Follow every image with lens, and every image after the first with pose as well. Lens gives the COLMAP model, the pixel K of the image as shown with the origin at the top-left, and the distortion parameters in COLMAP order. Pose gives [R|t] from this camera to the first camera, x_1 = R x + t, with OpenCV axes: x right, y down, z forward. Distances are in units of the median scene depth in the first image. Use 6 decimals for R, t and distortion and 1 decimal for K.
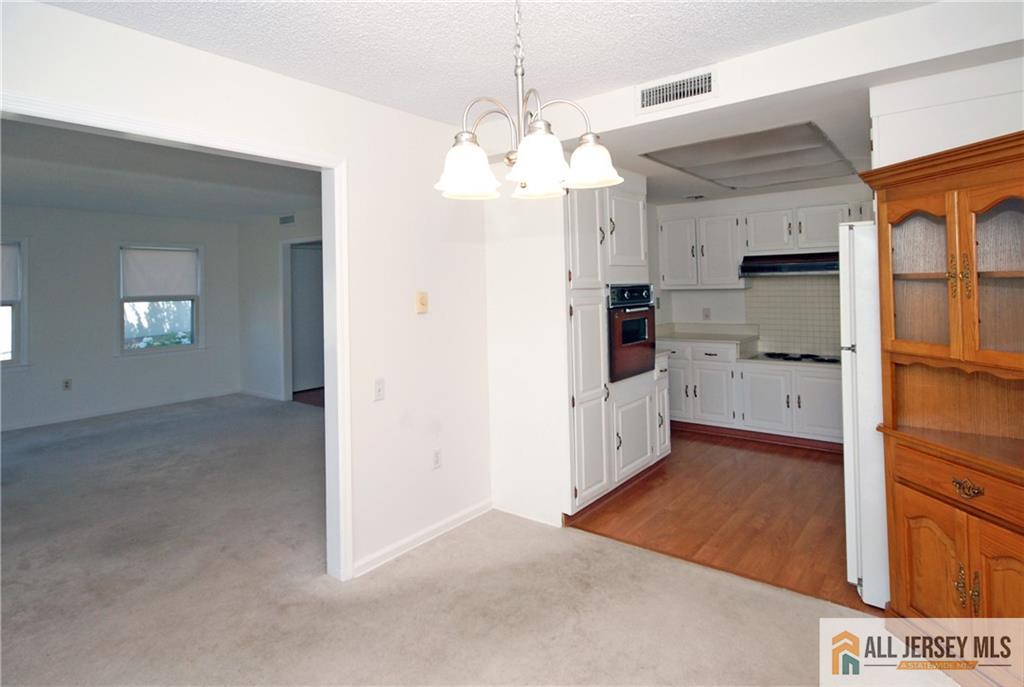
lens RADIAL K [[552.5, 0, 507.5], [0, 552.5, 272.8], [0, 0, 1]] dist [0.011827, 0.000032]
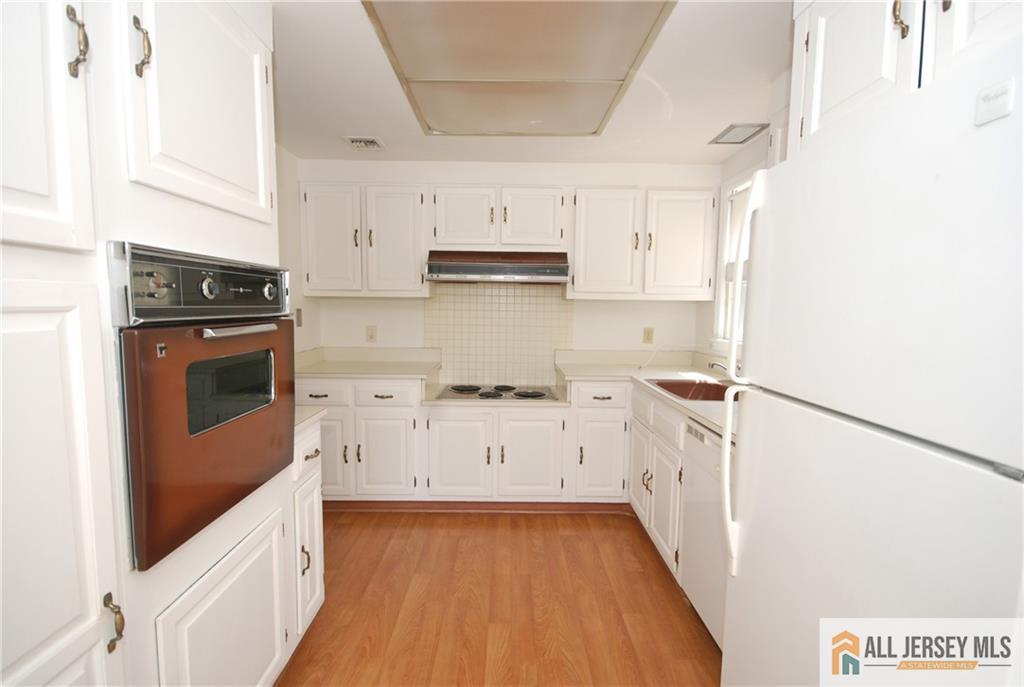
lens RADIAL K [[483.8, 0, 508.4], [0, 483.8, 348.2], [0, 0, 1]] dist [-0.000490, -0.000204]
pose [[0.778308, -0.025720, 0.627356, 0.164571], [-0.044625, 0.994368, 0.096129, 0.038636], [-0.626295, -0.102813, 0.772777, 0.620971]]
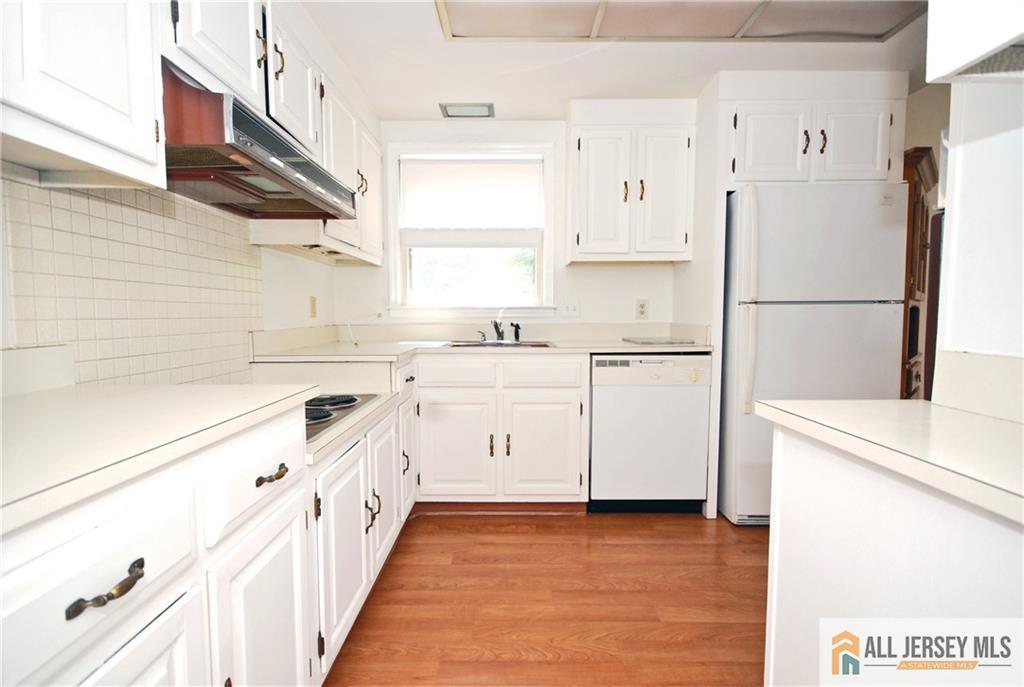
lens RADIAL K [[483.2, 0, 512.0], [0, 483.2, 343.5], [0, 0, 1]] dist [0.000373, -0.000015]
pose [[-0.621078, -0.032135, 0.783090, 0.215843], [-0.003047, 0.999251, 0.038588, 0.114825], [-0.783743, 0.021580, -0.620710, 1.364349]]
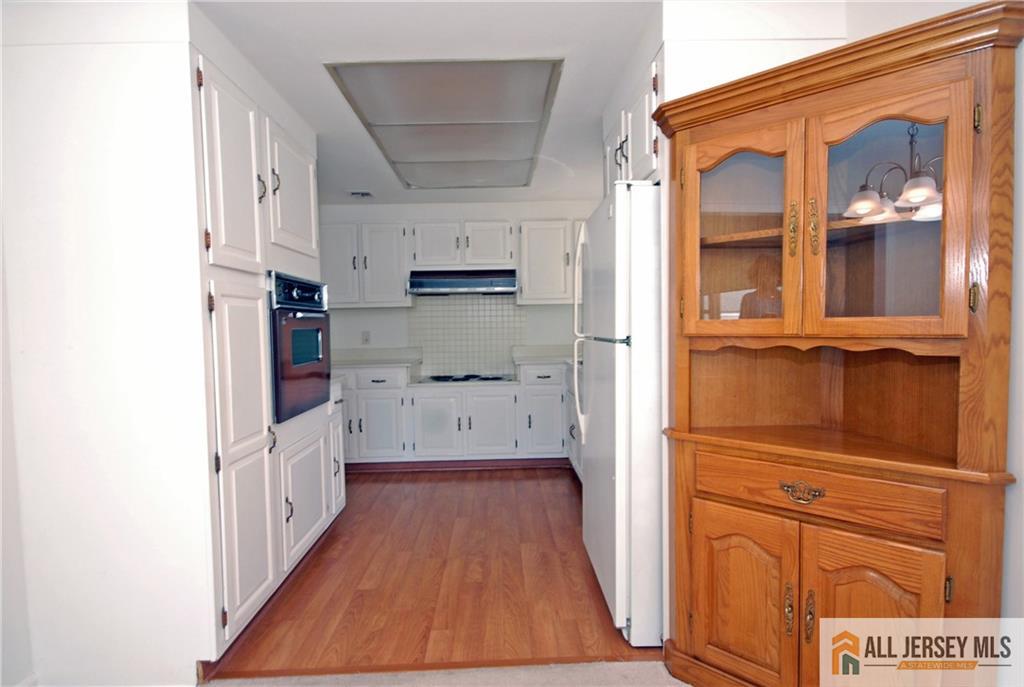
lens RADIAL K [[515.7, 0, 503.0], [0, 515.7, 347.4], [0, 0, 1]] dist [0.003954, 0.000832]
pose [[0.771712, -0.020139, 0.635654, 0.008336], [-0.013492, 0.998755, 0.048023, 0.070397], [-0.635830, -0.045636, 0.770479, 0.339394]]
